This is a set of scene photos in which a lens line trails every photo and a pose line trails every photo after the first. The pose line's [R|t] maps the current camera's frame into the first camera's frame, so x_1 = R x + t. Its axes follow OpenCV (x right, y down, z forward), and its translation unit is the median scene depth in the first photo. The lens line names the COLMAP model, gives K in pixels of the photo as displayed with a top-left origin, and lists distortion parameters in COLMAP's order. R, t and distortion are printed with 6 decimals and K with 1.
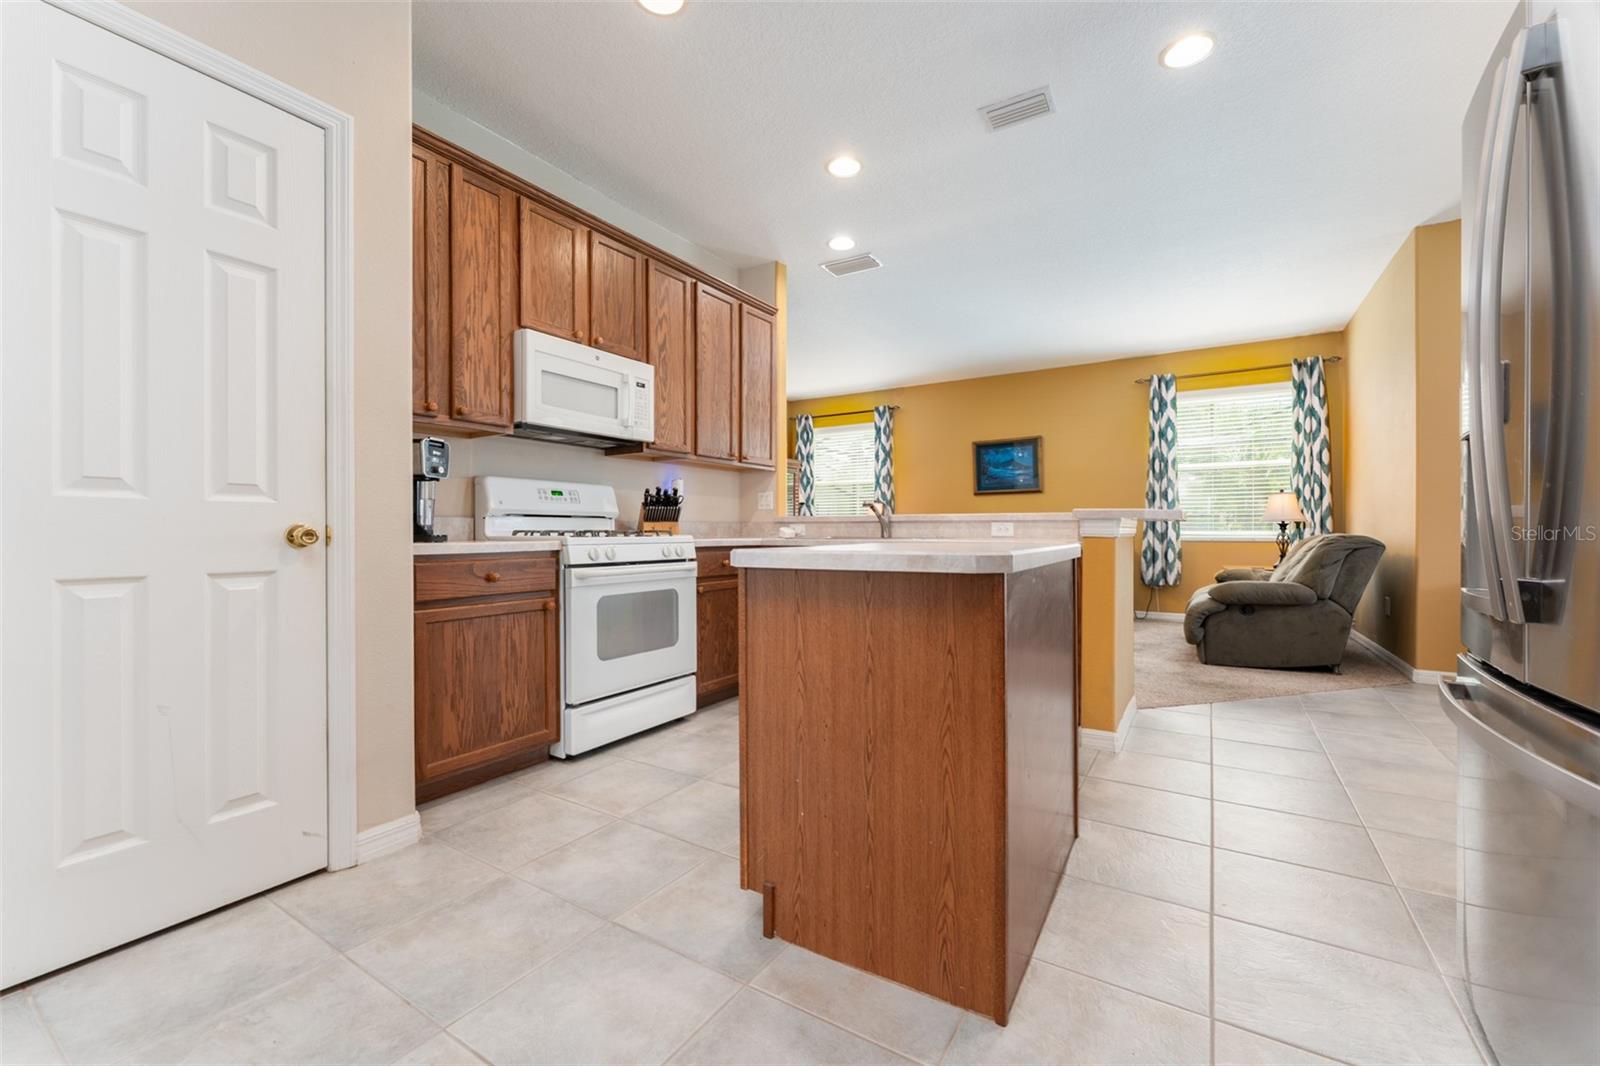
lens RADIAL K [[653.7, 0, 761.2], [0, 653.7, 532.0], [0, 0, 1]] dist [-0.000181, -0.000032]
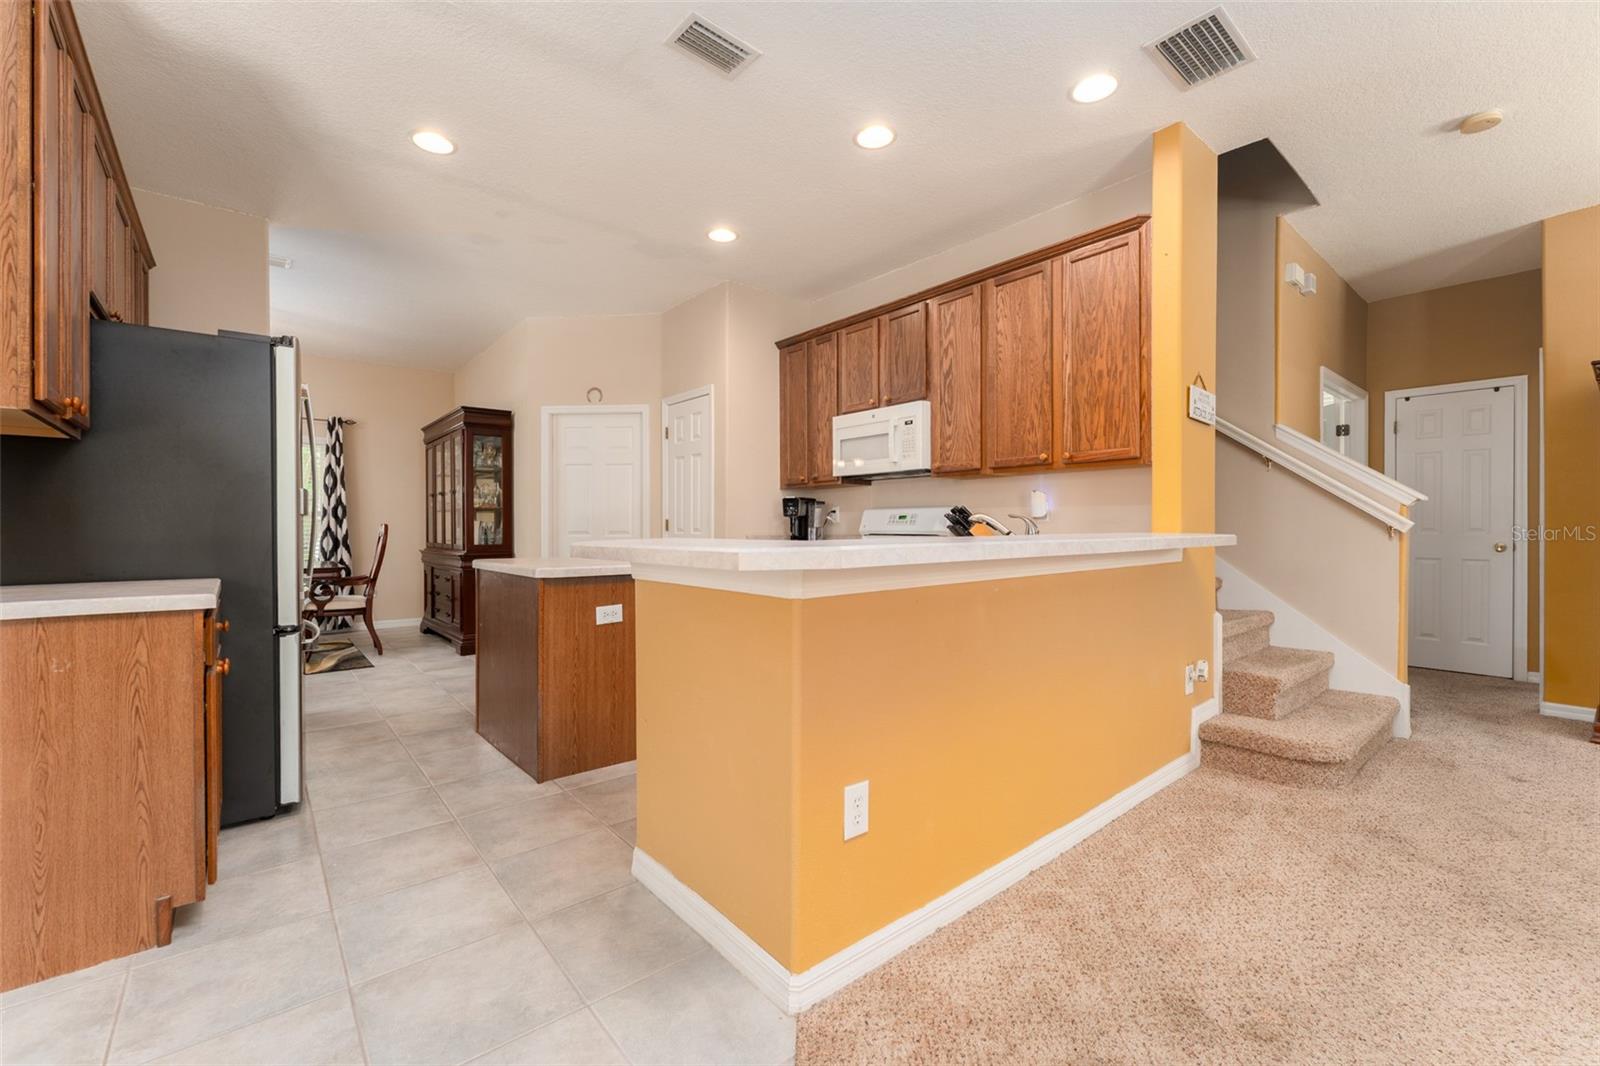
lens RADIAL K [[628.2, 0, 800.0], [0, 628.2, 533.0], [0, 0, 1]] dist [0.000591, -0.000016]
pose [[-0.243097, 0.009164, -0.969959, 0.534651], [-0.001647, 0.999950, 0.009860, -0.022209], [0.970001, 0.003995, -0.243069, 0.612765]]
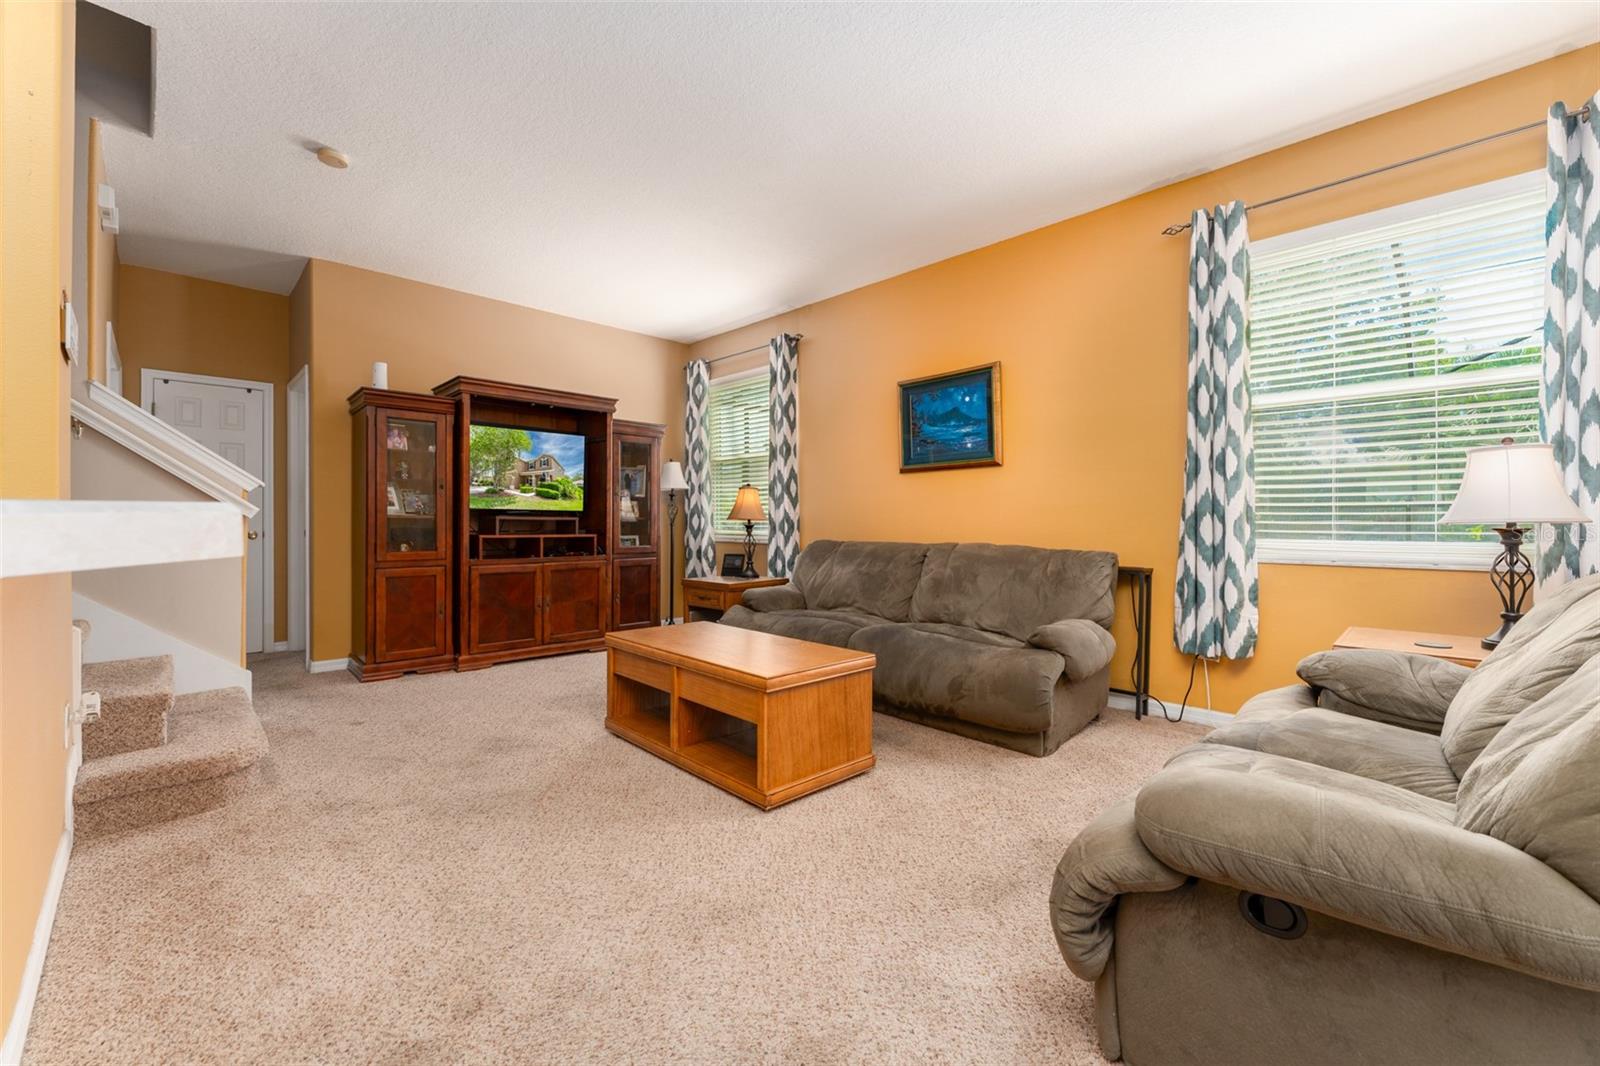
lens RADIAL K [[646.4, 0, 795.1], [0, 646.4, 524.0], [0, 0, 1]] dist [-0.001635, -0.000093]
pose [[0.981171, 0.004544, -0.193086, 0.409769], [-0.004709, 0.999989, -0.000399, -0.011849], [0.193082, 0.001301, 0.981182, 0.490738]]
